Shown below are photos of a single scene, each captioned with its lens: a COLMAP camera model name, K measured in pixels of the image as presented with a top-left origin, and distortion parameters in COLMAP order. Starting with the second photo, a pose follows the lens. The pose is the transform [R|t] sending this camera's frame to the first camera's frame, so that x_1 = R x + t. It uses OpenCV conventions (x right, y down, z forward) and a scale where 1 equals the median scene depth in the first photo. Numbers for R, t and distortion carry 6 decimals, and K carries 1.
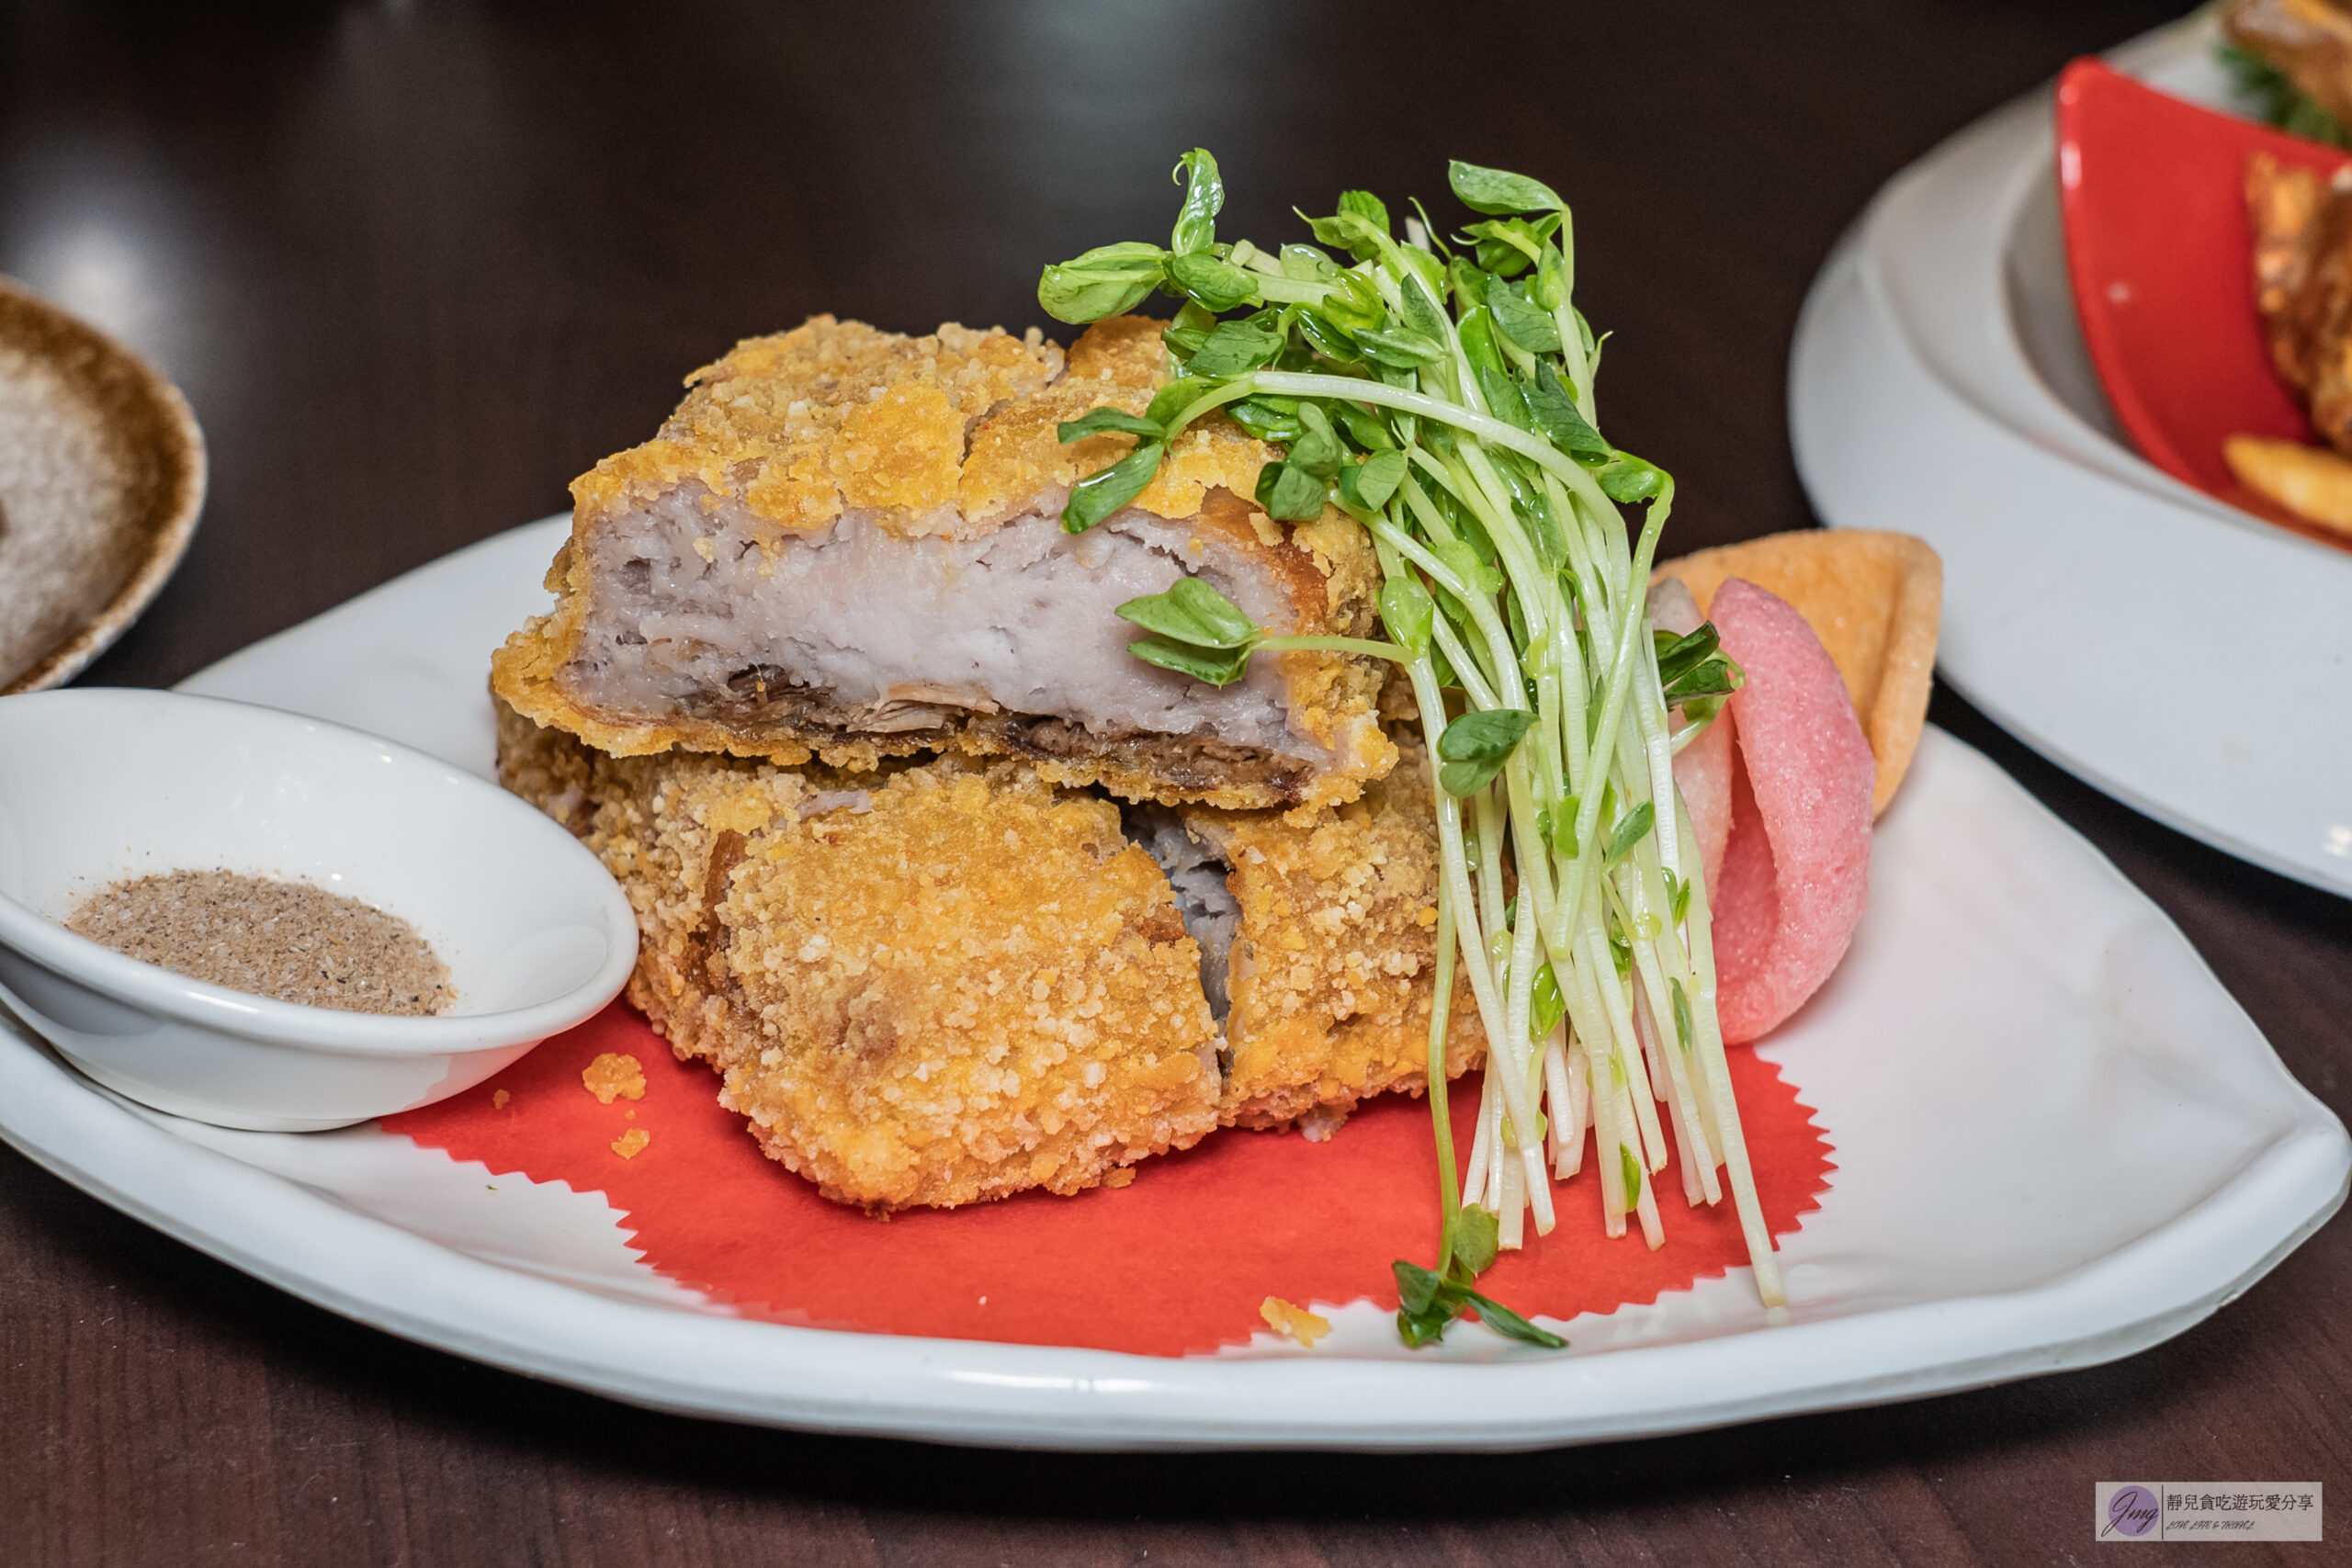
lens RADIAL K [[3826.8, 0, 1183.1], [0, 3826.8, 786.1], [0, 0, 1]] dist [0.024173, 0.000000]
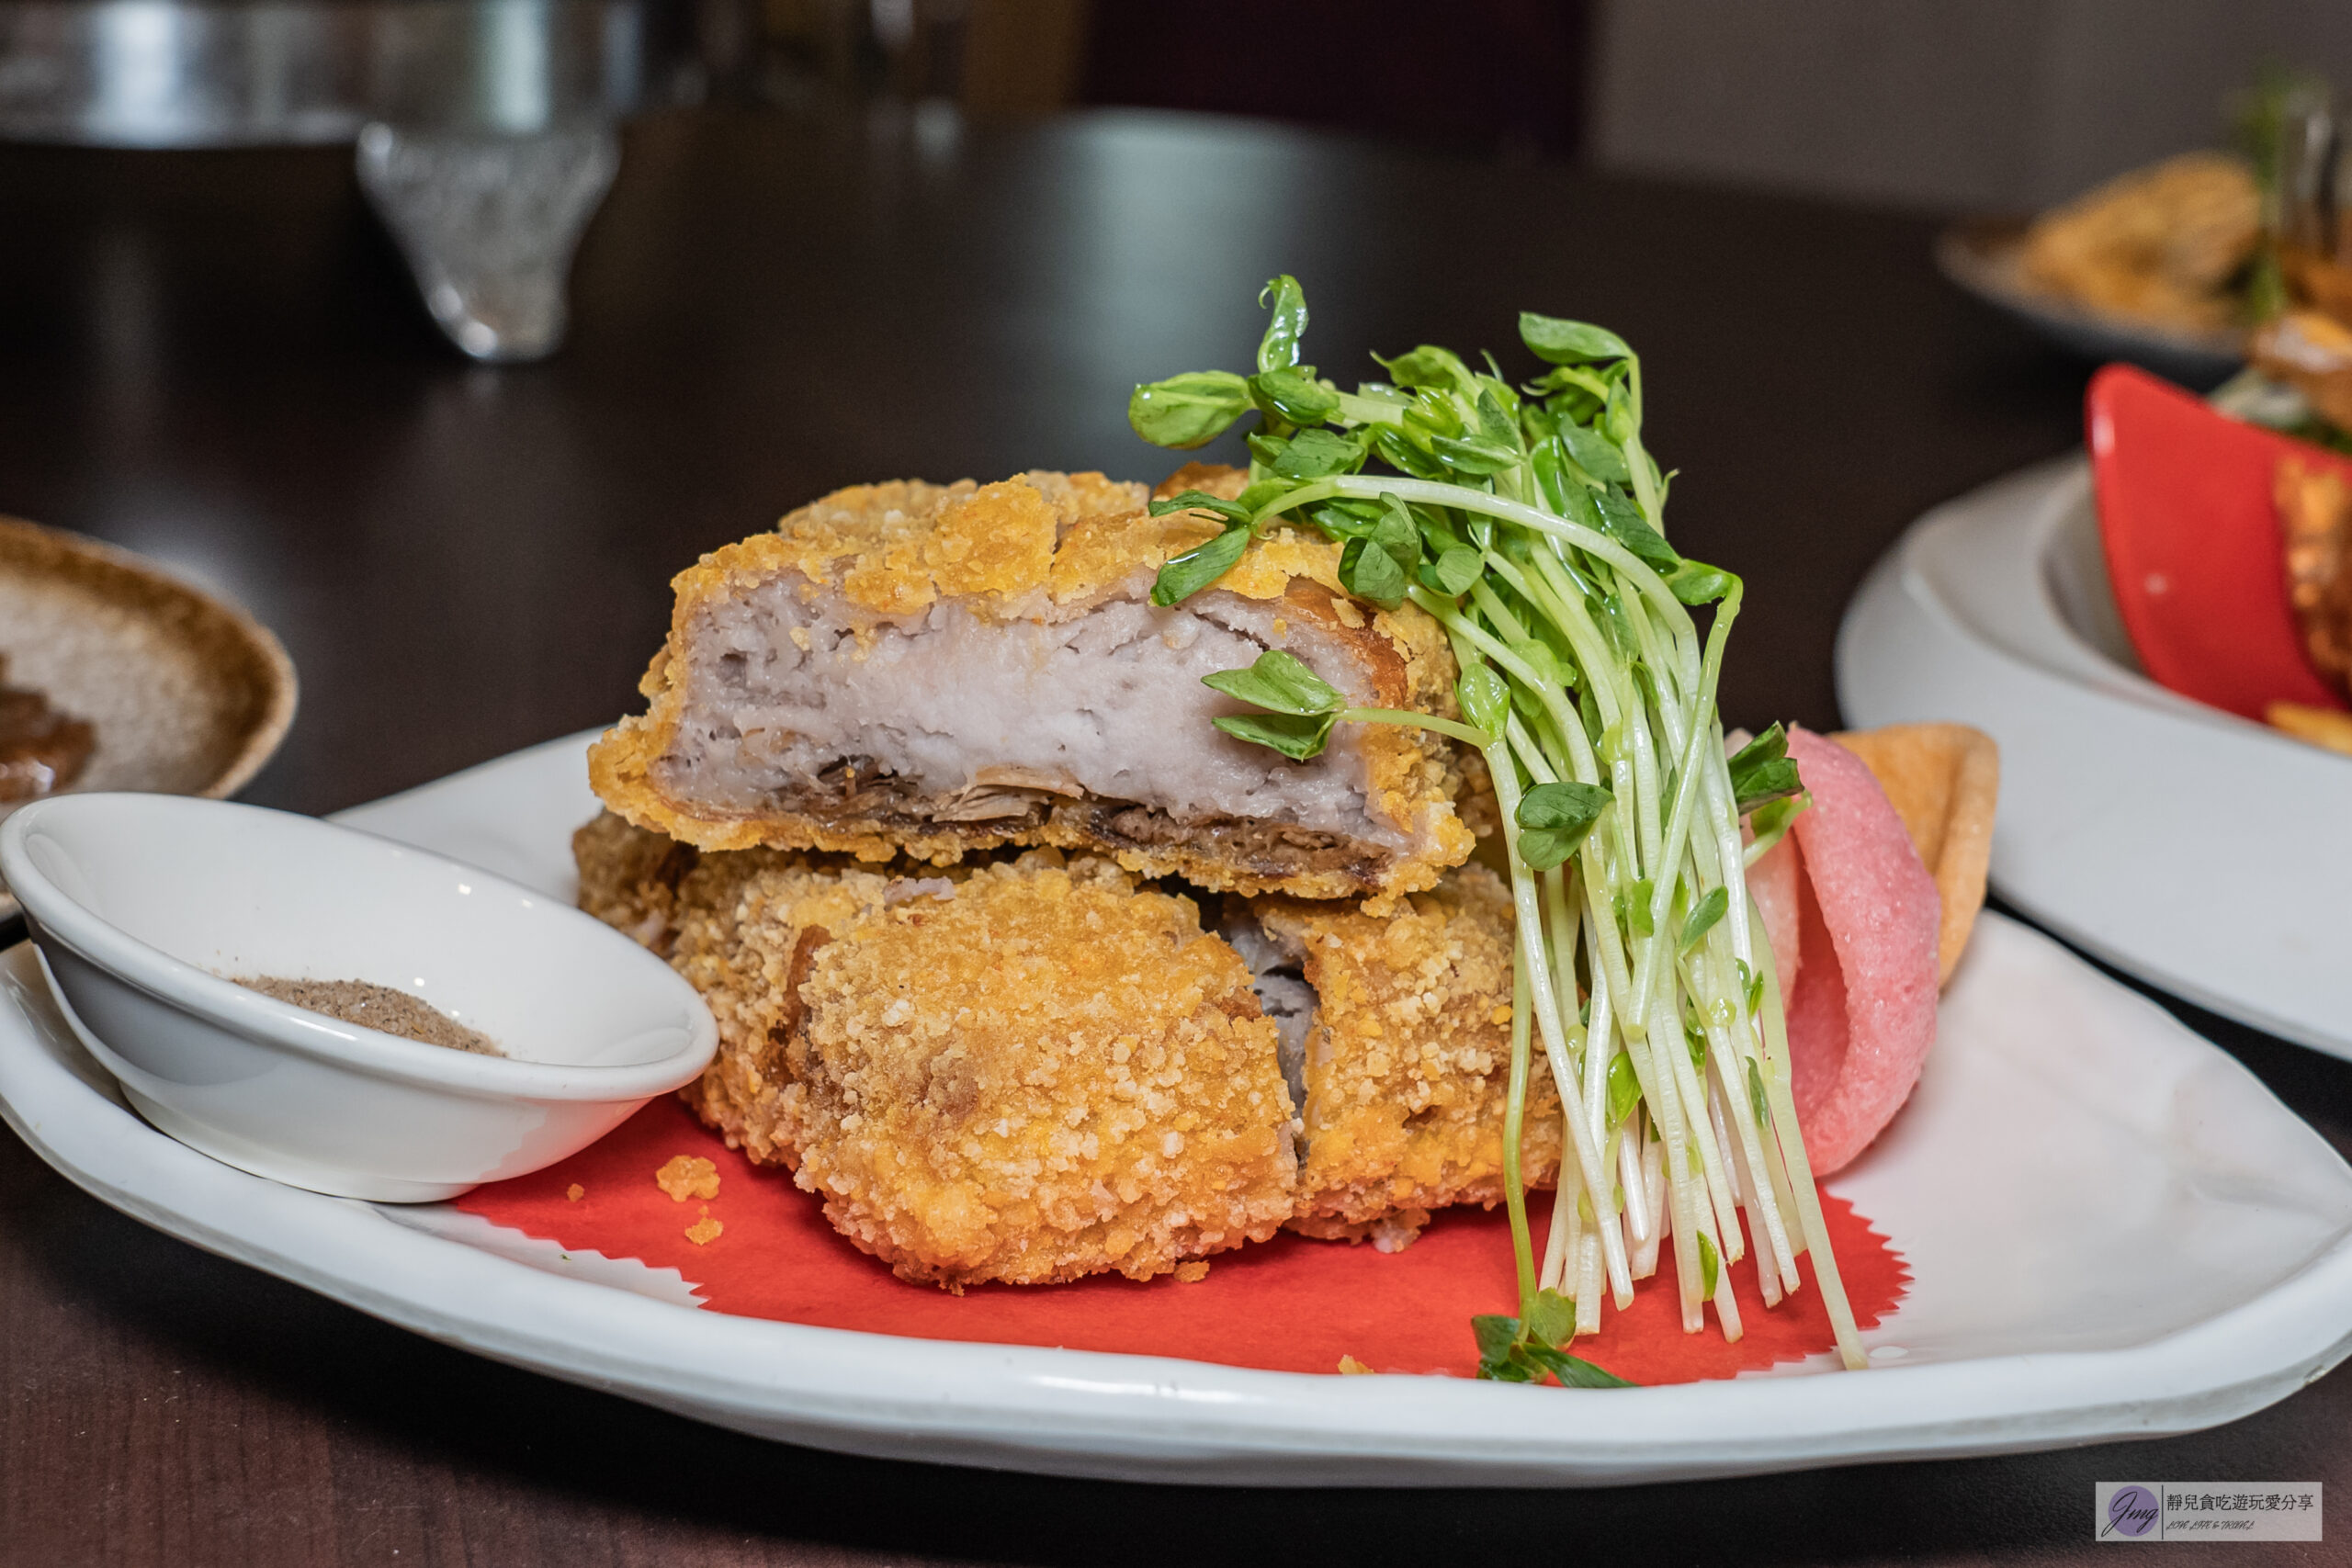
lens RADIAL K [[3826.8, 0, 1166.3], [0, 3826.8, 766.3], [0, 0, 1]] dist [0.024173, 0.000000]
pose [[0.999863, 0.014709, -0.007583, -0.018274], [-0.015891, 0.981299, -0.191834, 0.167370], [0.004620, 0.191928, 0.981398, -0.003450]]
